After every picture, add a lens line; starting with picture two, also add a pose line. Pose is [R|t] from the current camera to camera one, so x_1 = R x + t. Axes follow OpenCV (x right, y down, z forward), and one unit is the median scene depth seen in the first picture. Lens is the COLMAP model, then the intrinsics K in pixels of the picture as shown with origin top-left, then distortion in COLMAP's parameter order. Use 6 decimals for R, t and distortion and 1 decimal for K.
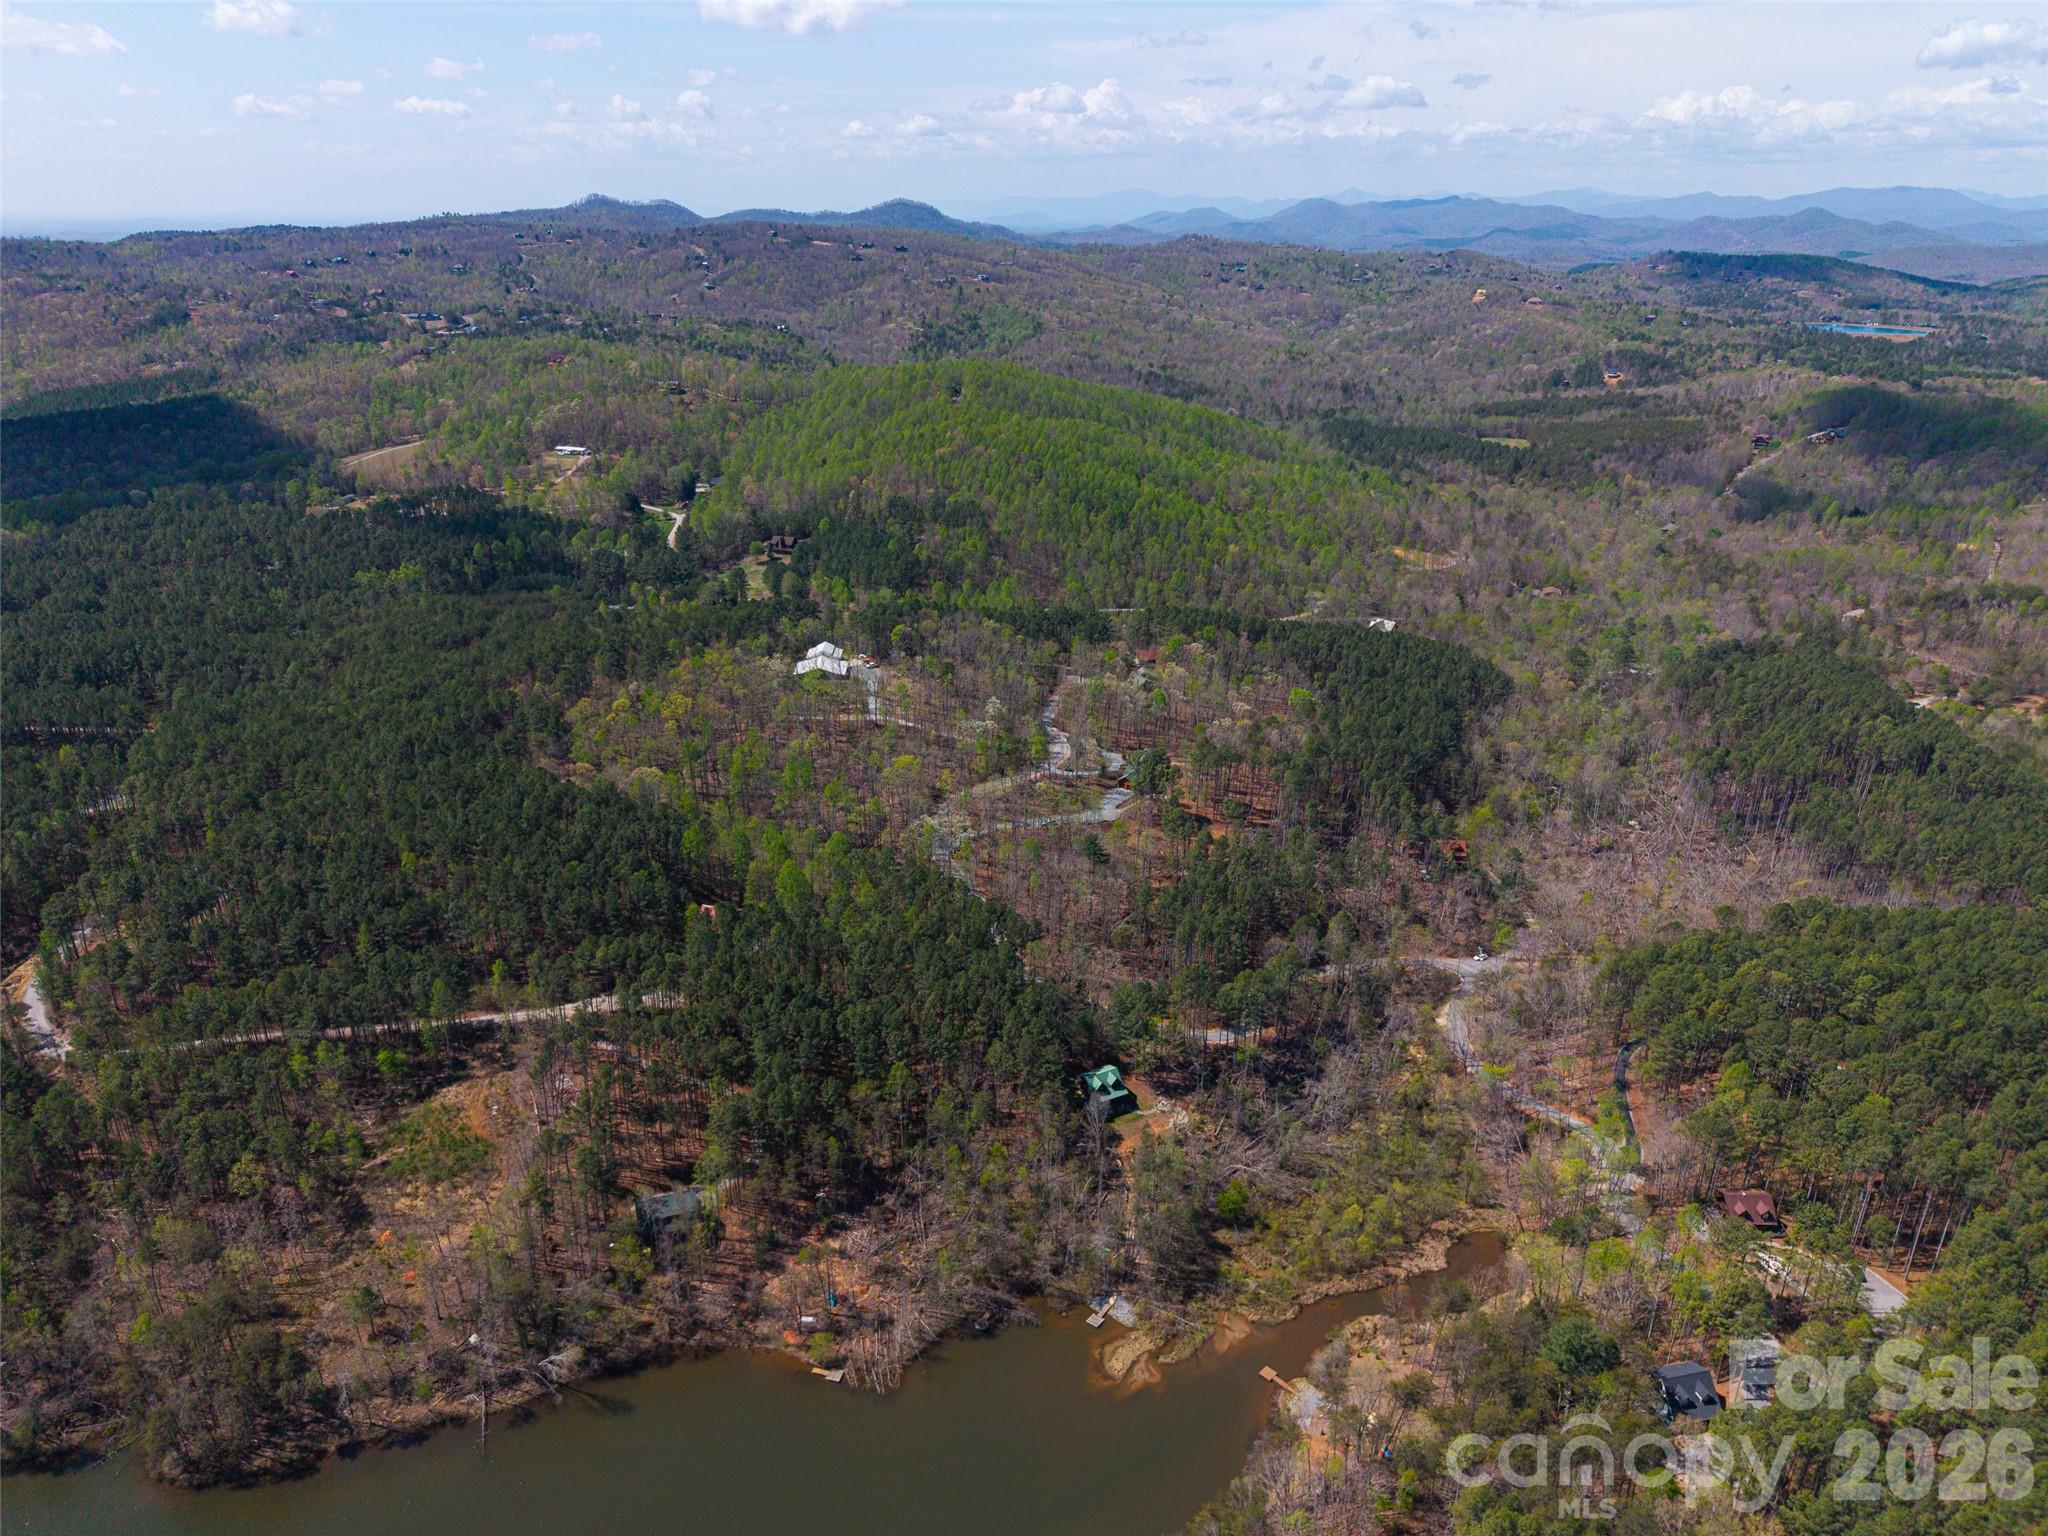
lens RADIAL K [[1370.9, 0, 1026.9], [0, 1370.9, 766.9], [0, 0, 1]] dist [0.006454, -0.002431]
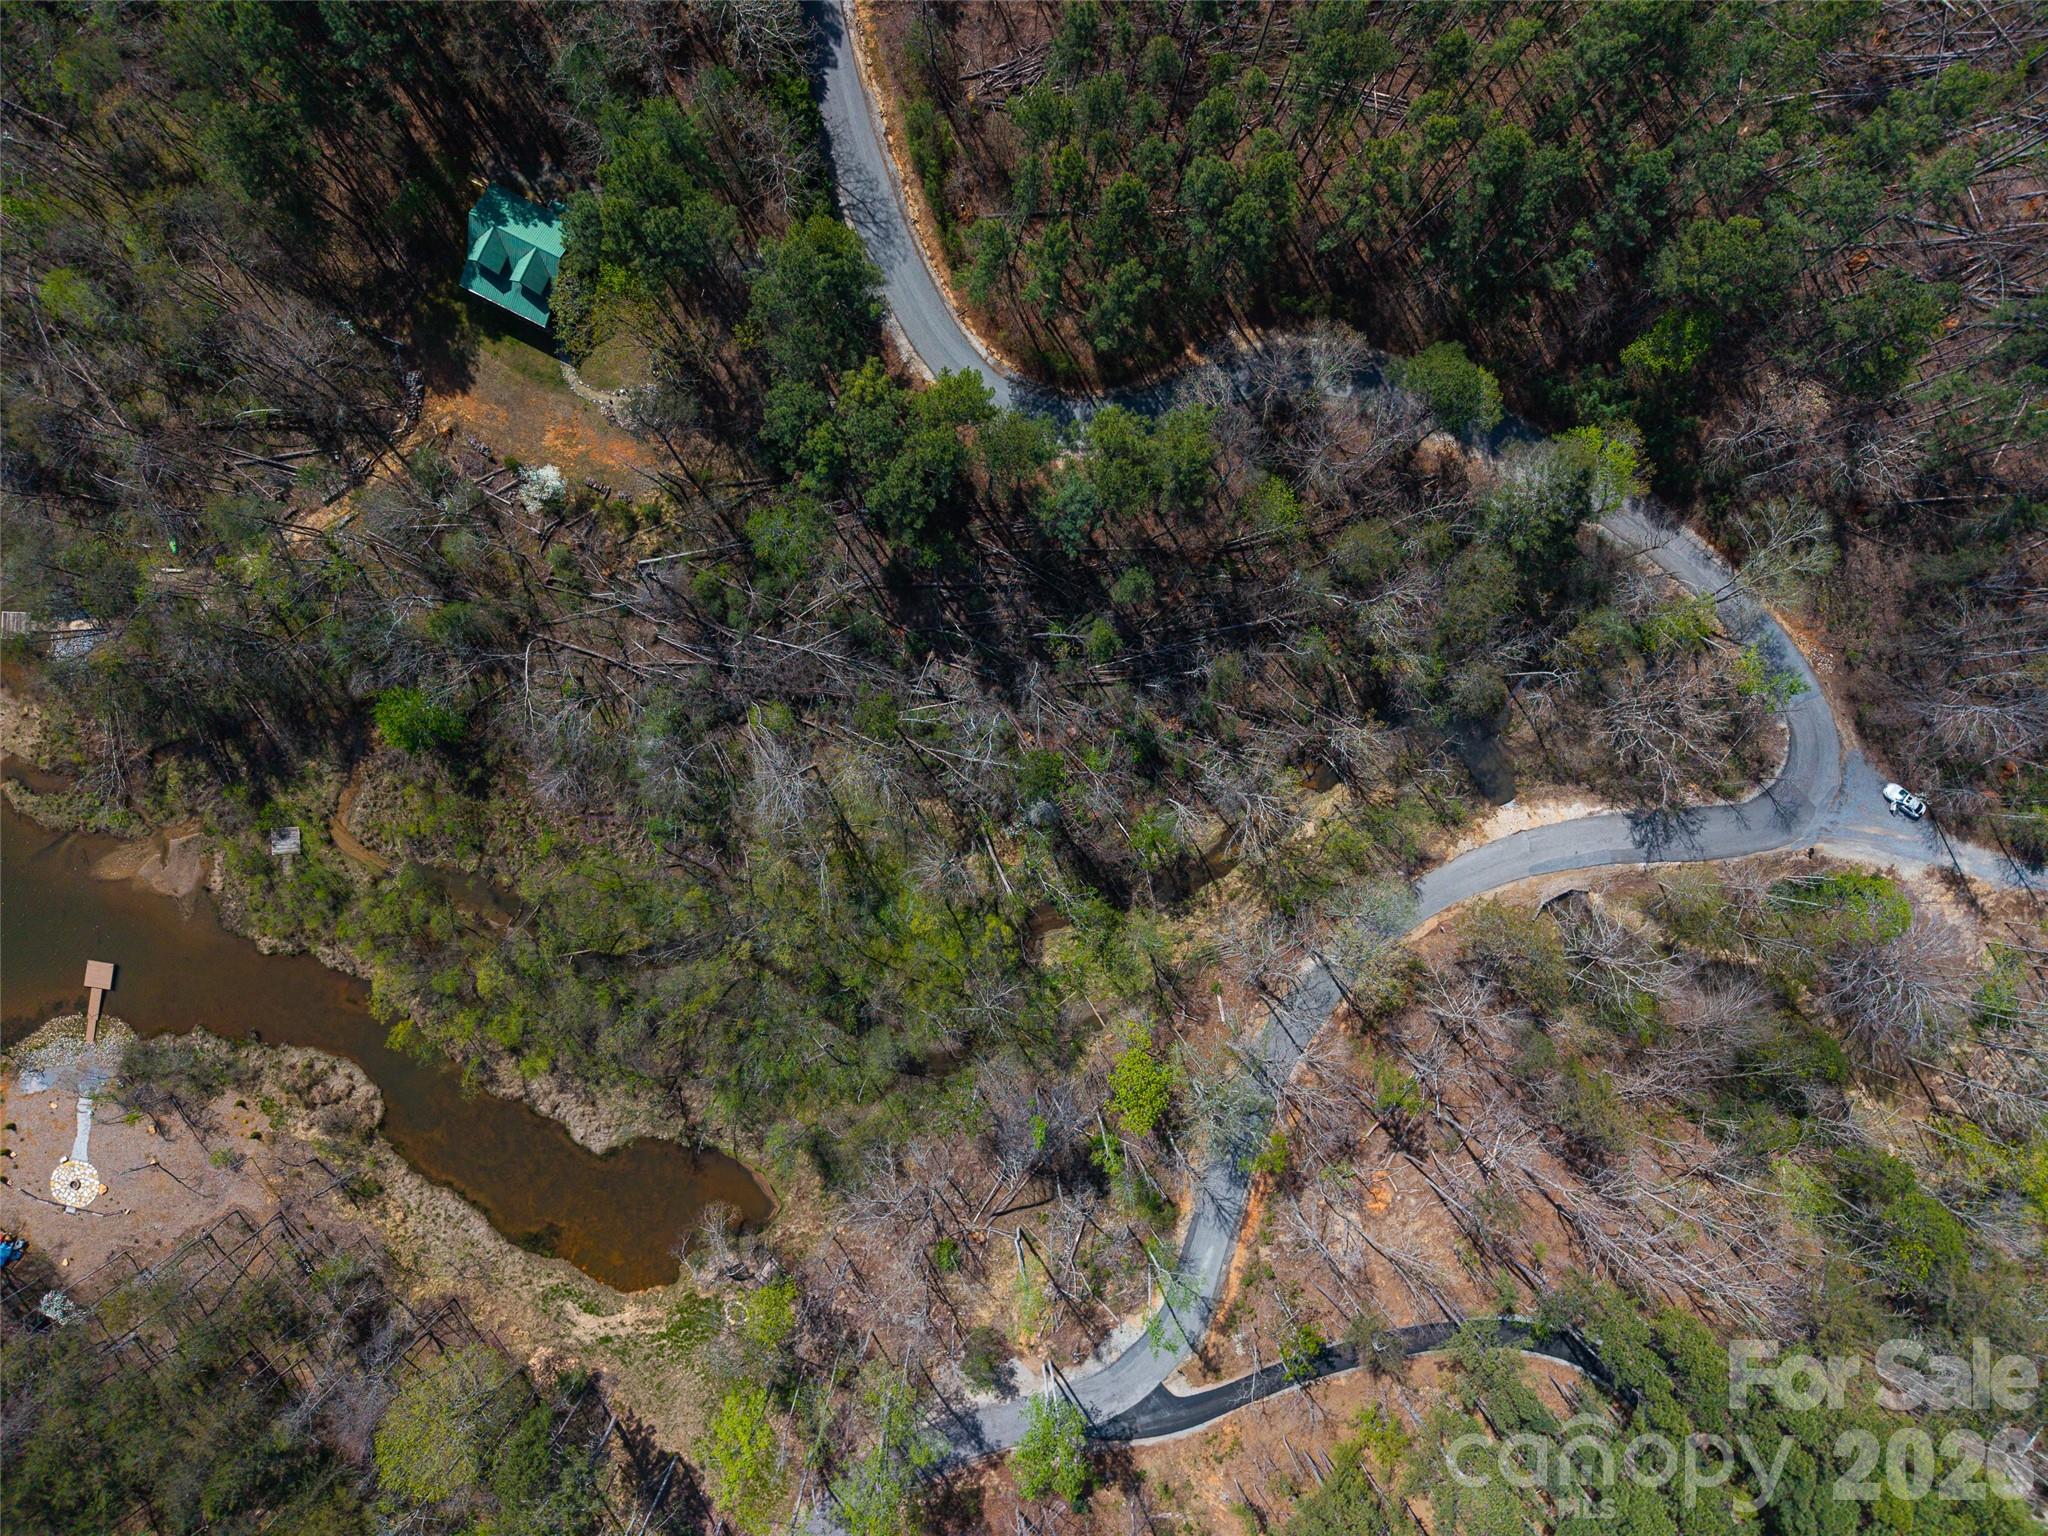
lens RADIAL K [[1349.2, 0, 1078.3], [0, 1349.2, 766.3], [0, 0, 1]] dist [-0.000427, -0.000829]
pose [[0.572154, 0.820078, 0.010543, 0.269750], [-0.320508, 0.211744, 0.923276, -0.134419], [0.754926, -0.531636, 0.383992, 0.958861]]
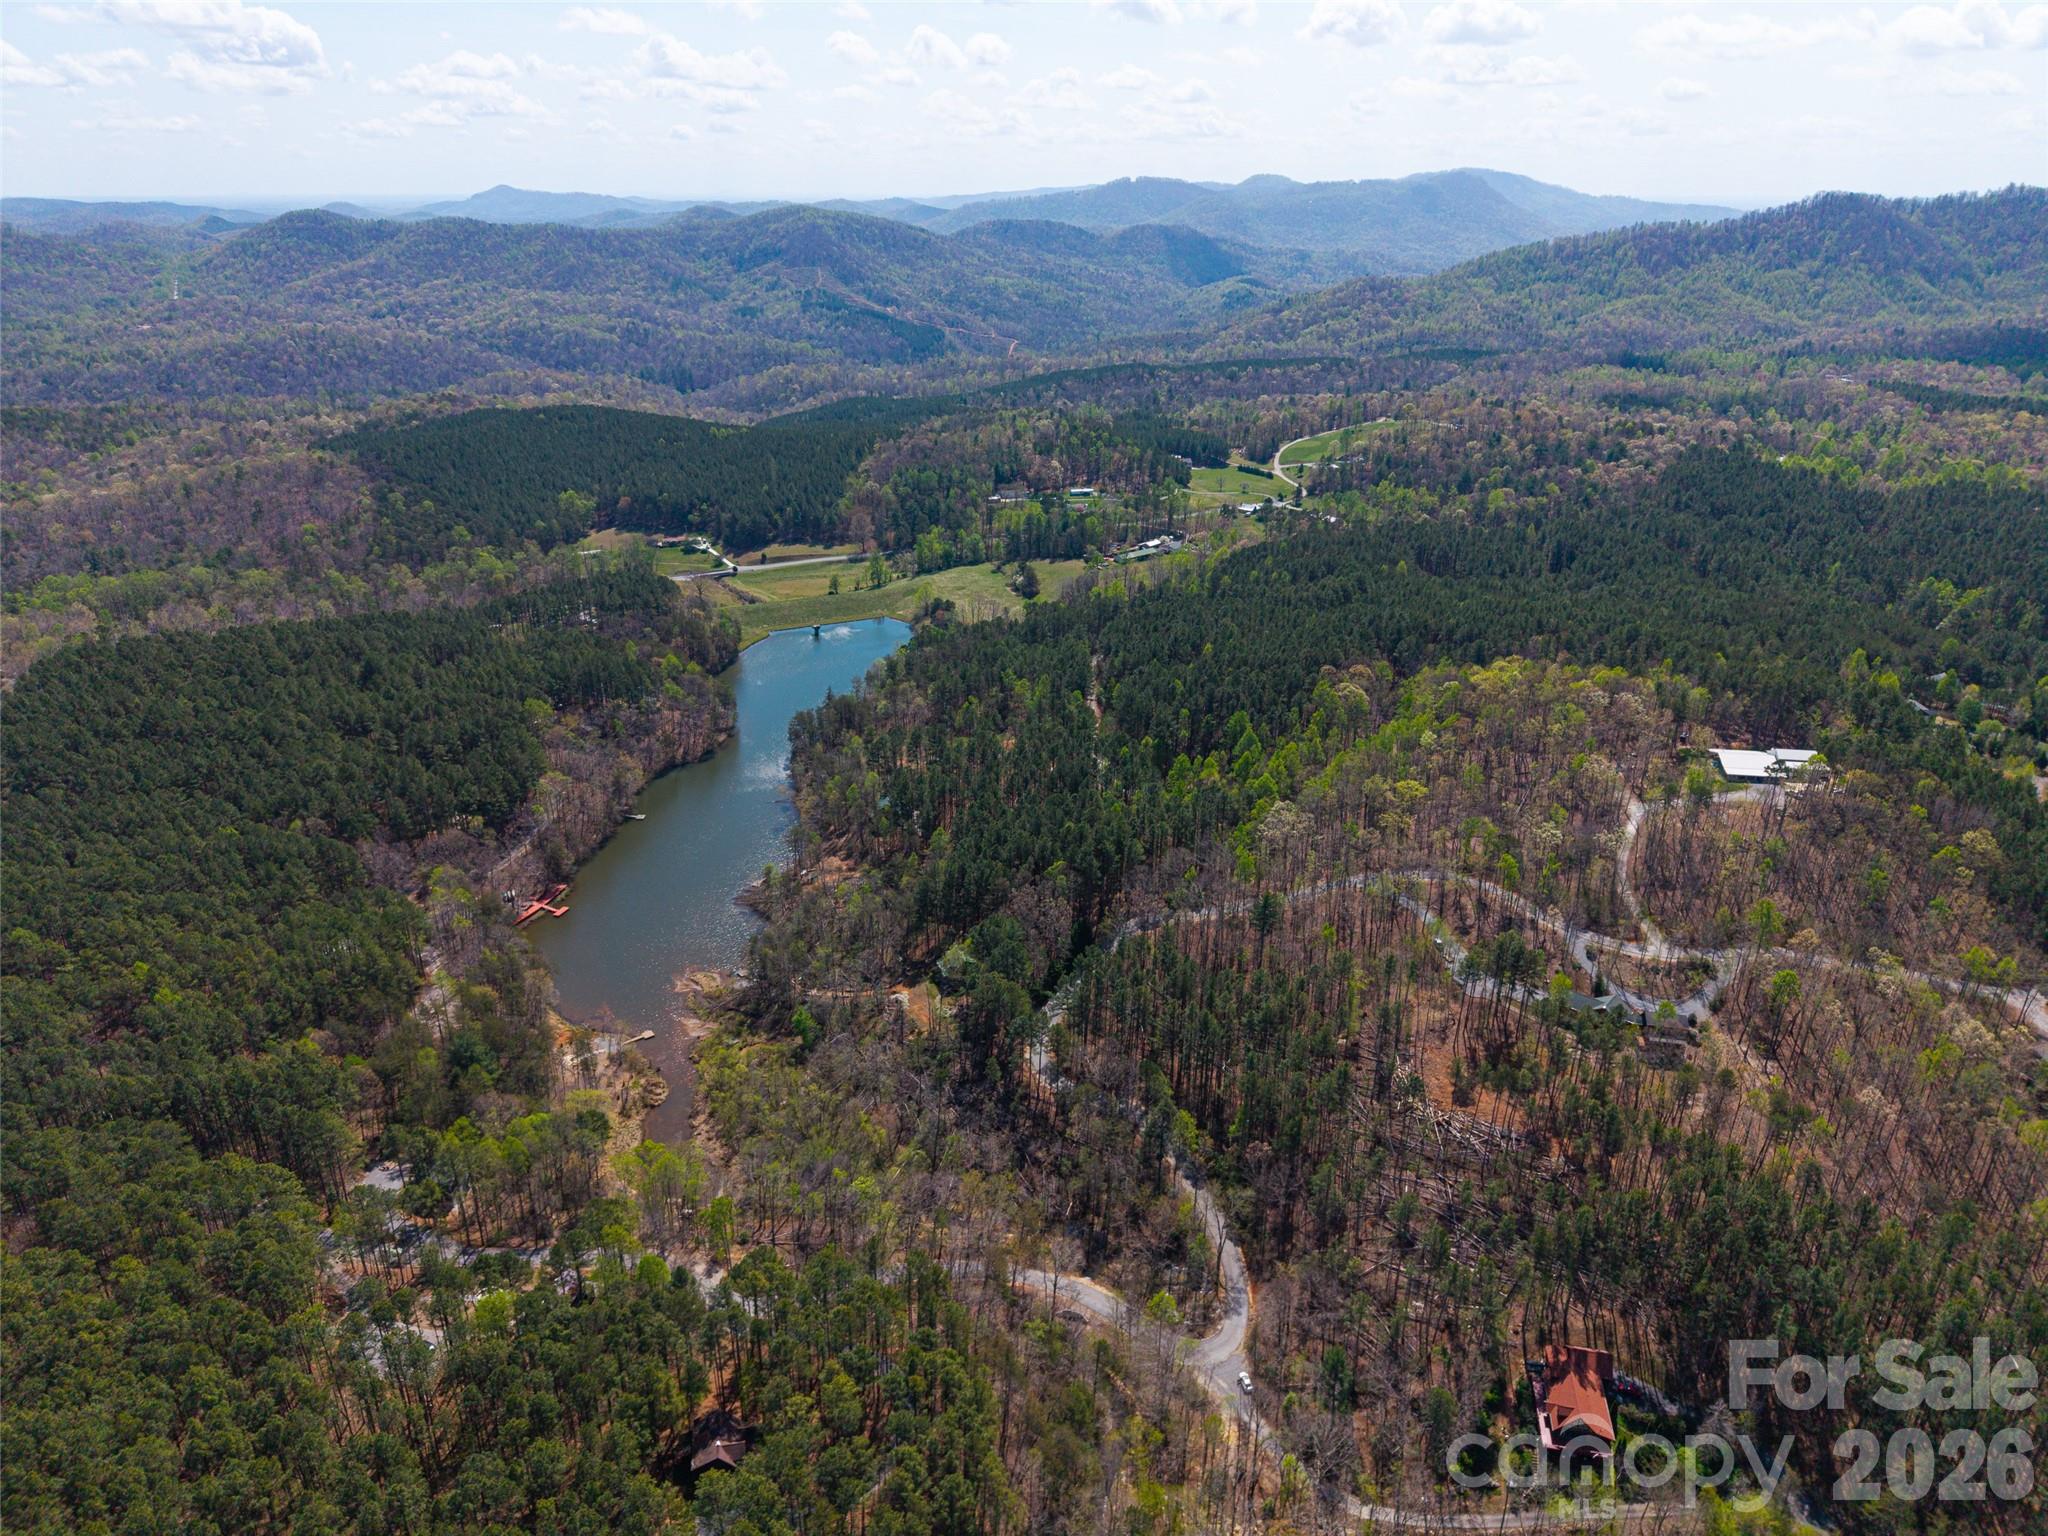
lens RADIAL K [[1370.9, 0, 1026.9], [0, 1370.9, 766.9], [0, 0, 1]] dist [0.006454, -0.002431]
pose [[-0.175466, 0.384952, -0.906104, 1.052500], [-0.373675, 0.825464, 0.423055, -0.413196], [0.910812, 0.412820, -0.000994, 1.050892]]
